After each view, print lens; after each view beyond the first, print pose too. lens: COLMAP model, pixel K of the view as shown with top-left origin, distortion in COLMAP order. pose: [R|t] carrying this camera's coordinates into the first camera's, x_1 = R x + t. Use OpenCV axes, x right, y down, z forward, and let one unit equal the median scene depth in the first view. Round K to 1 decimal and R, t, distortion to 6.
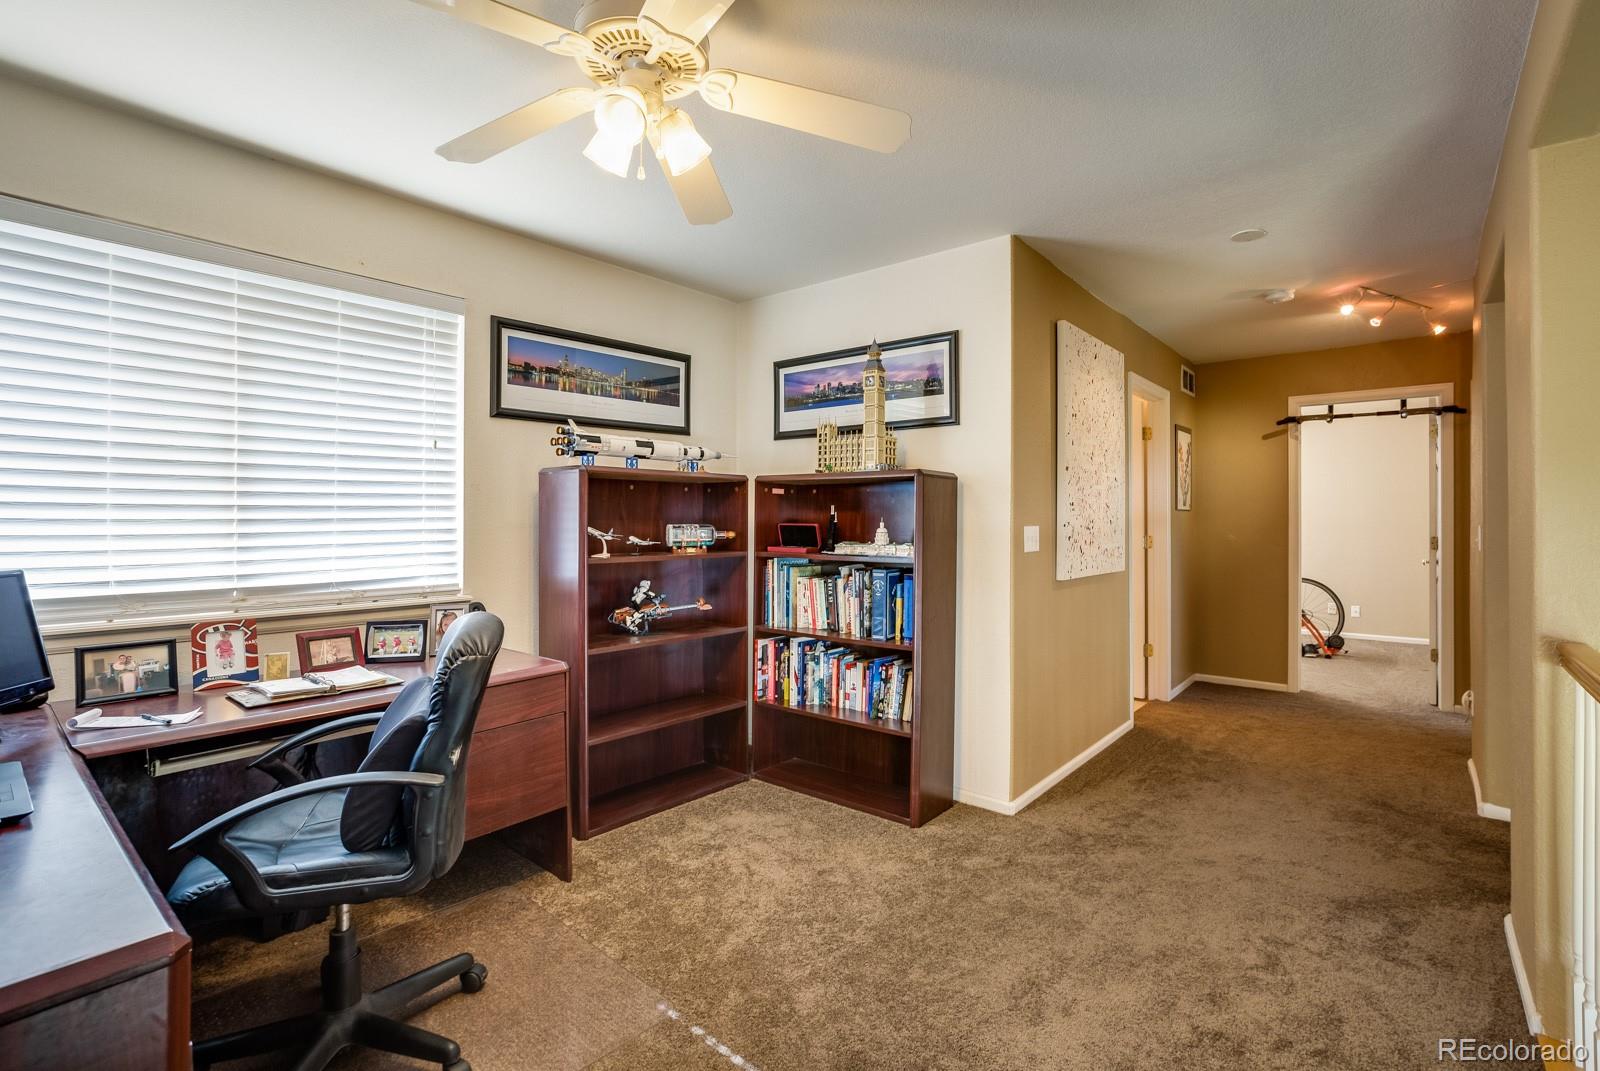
lens RADIAL K [[740.9, 0, 797.8], [0, 740.9, 520.3], [0, 0, 1]] dist [-0.001725, -0.000937]
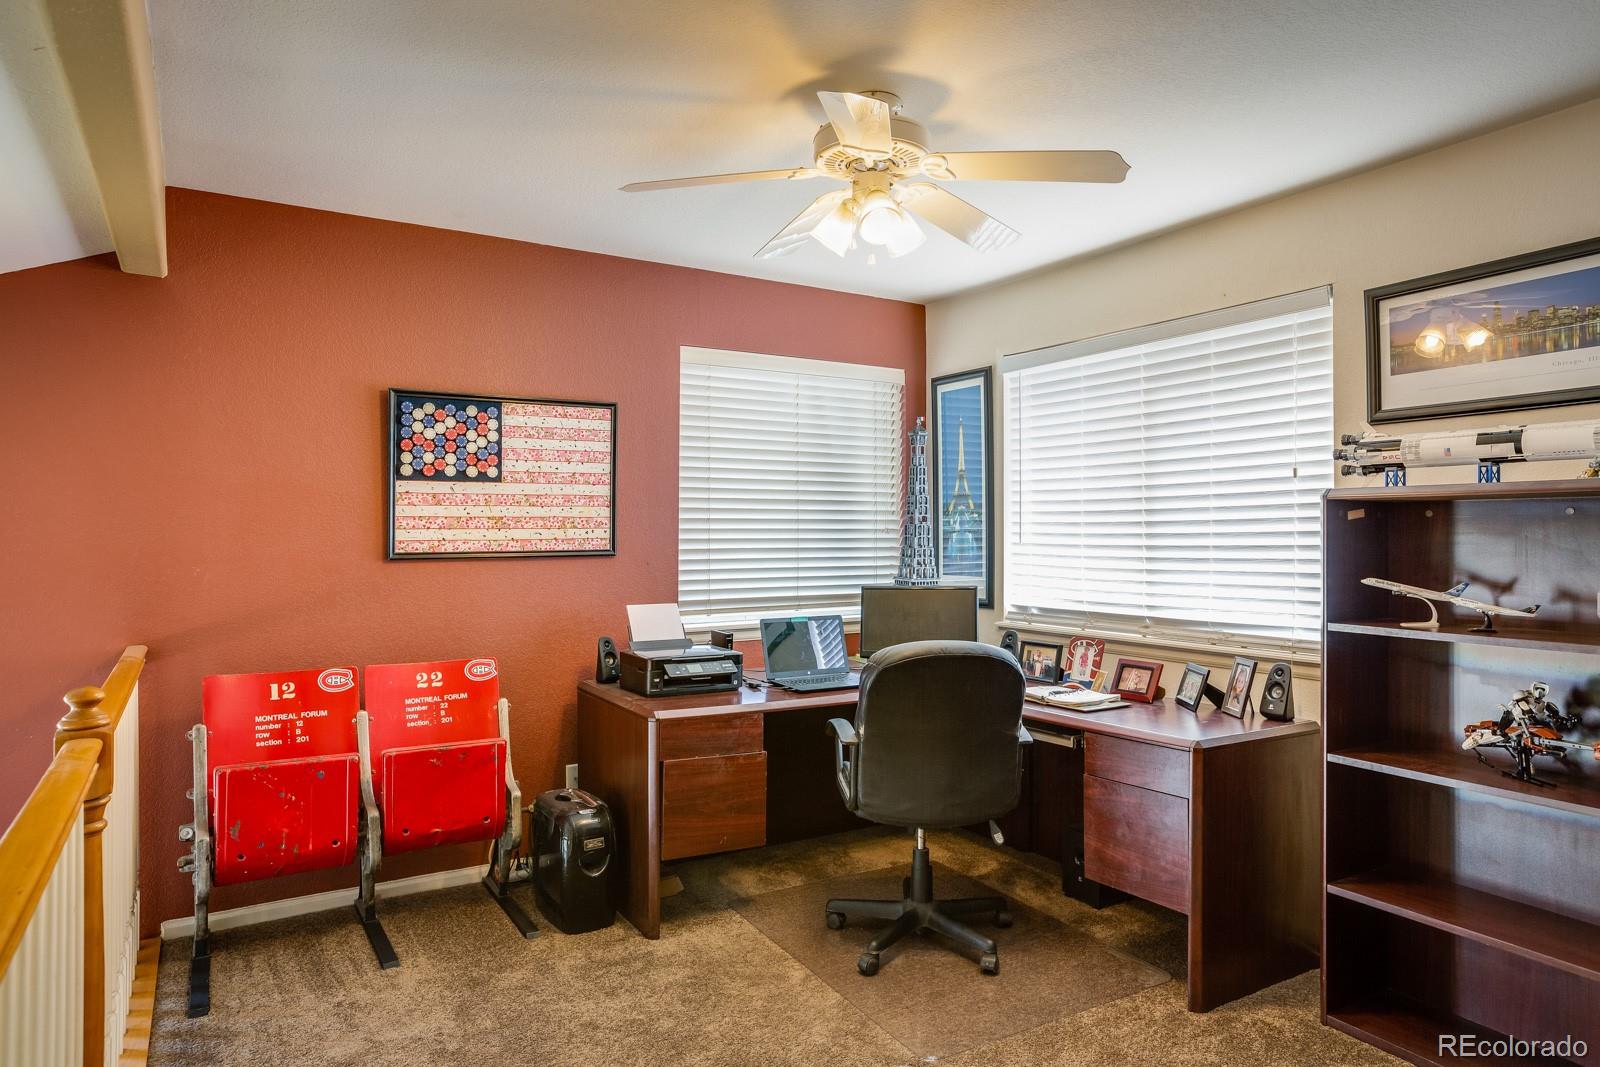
lens RADIAL K [[999.7, 0, 794.7], [0, 999.7, 530.6], [0, 0, 1]] dist [0.000111, 0.001970]
pose [[-0.318407, -0.003855, -0.947946, 0.913963], [-0.001516, 0.999993, -0.003558, -0.037114], [0.947953, 0.000305, -0.318410, 0.972871]]
